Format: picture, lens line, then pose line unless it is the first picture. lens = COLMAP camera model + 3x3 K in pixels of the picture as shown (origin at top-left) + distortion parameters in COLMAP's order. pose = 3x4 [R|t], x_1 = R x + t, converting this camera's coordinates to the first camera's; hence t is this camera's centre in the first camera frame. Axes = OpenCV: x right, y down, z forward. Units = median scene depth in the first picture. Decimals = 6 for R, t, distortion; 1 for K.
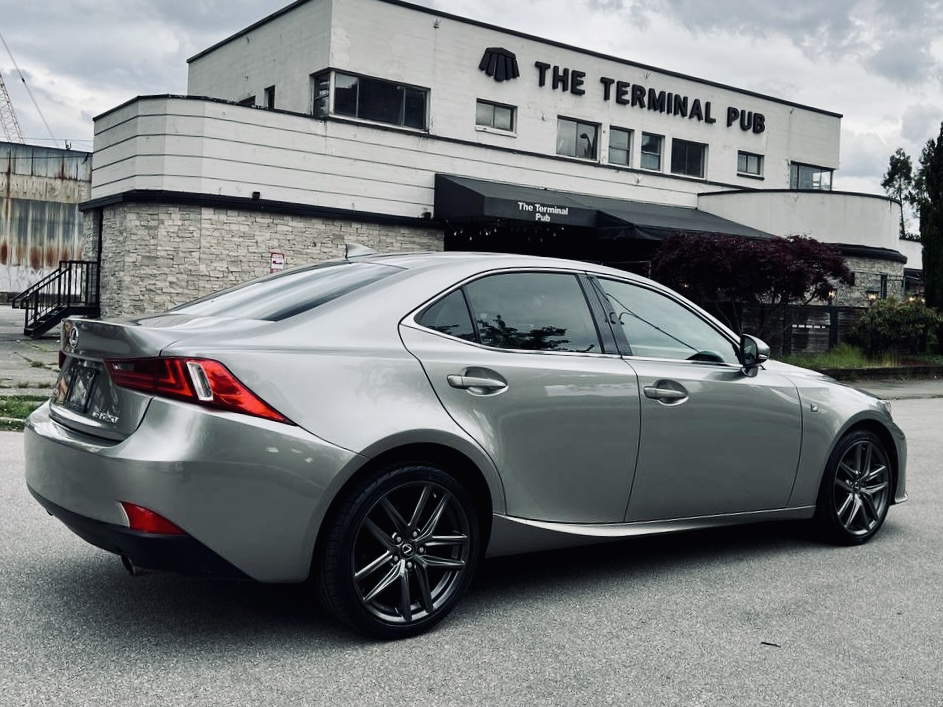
lens RADIAL K [[962.6, 0, 500.8], [0, 962.6, 332.9], [0, 0, 1]] dist [0.111068, -0.227086]
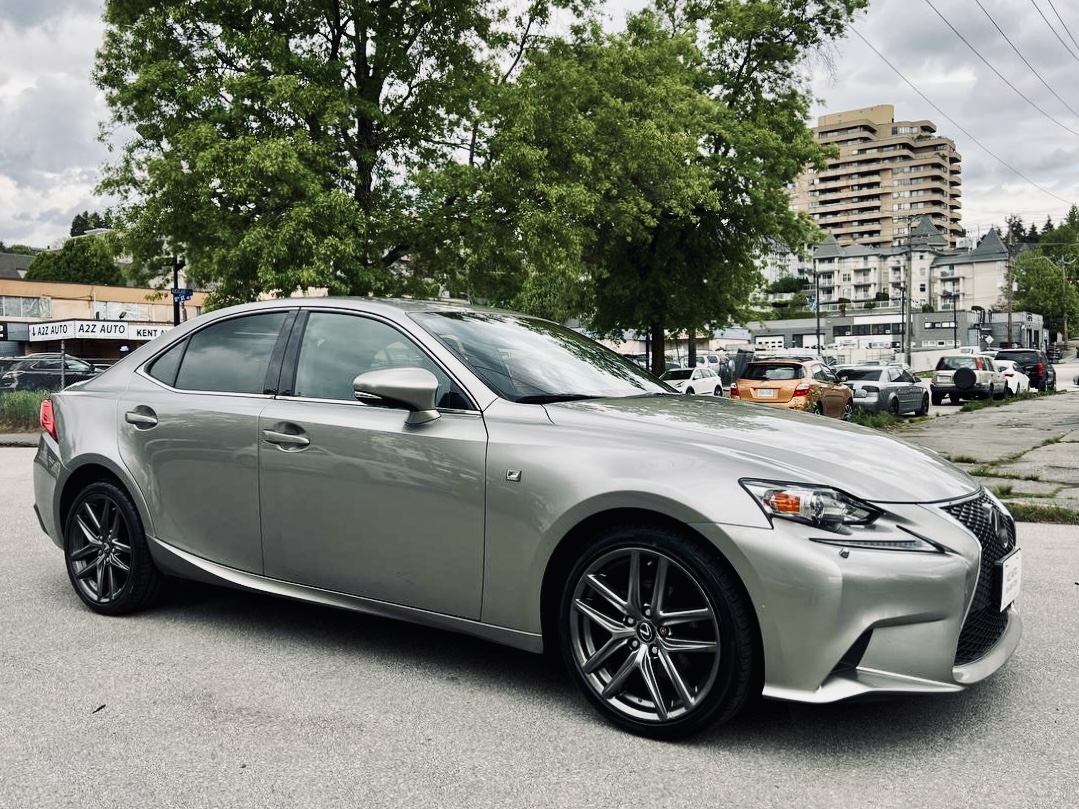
lens RADIAL K [[931.2, 0, 539.1], [0, 931.2, 427.2], [0, 0, 1]] dist [0.051590, -0.101532]
pose [[0.277106, 0.000730, -0.960839, 0.183632], [0.007642, 0.999966, 0.002963, 0.009202], [0.960809, -0.008164, 0.277091, 0.173106]]
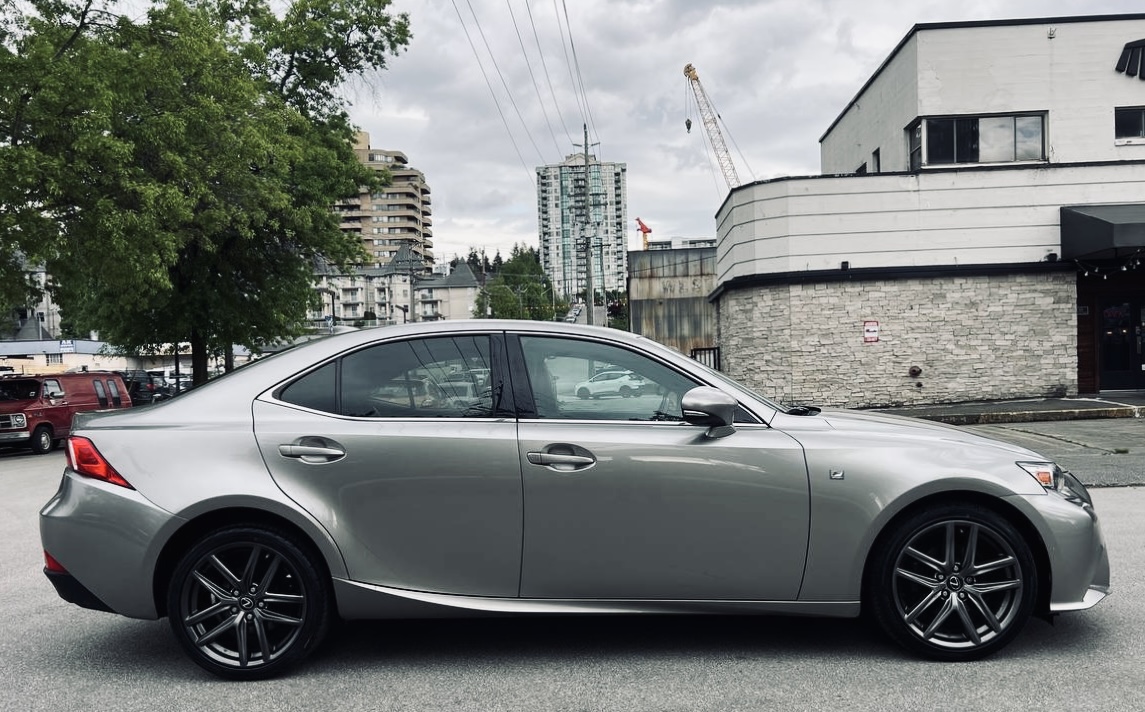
lens RADIAL K [[952.1, 0, 559.4], [0, 952.1, 431.8], [0, 0, 1]] dist [0.014169, -0.006706]
pose [[0.765466, -0.034537, -0.642549, 0.130179], [0.050719, 0.998690, 0.006742, 0.005652], [0.641474, -0.037750, 0.766215, 0.058558]]
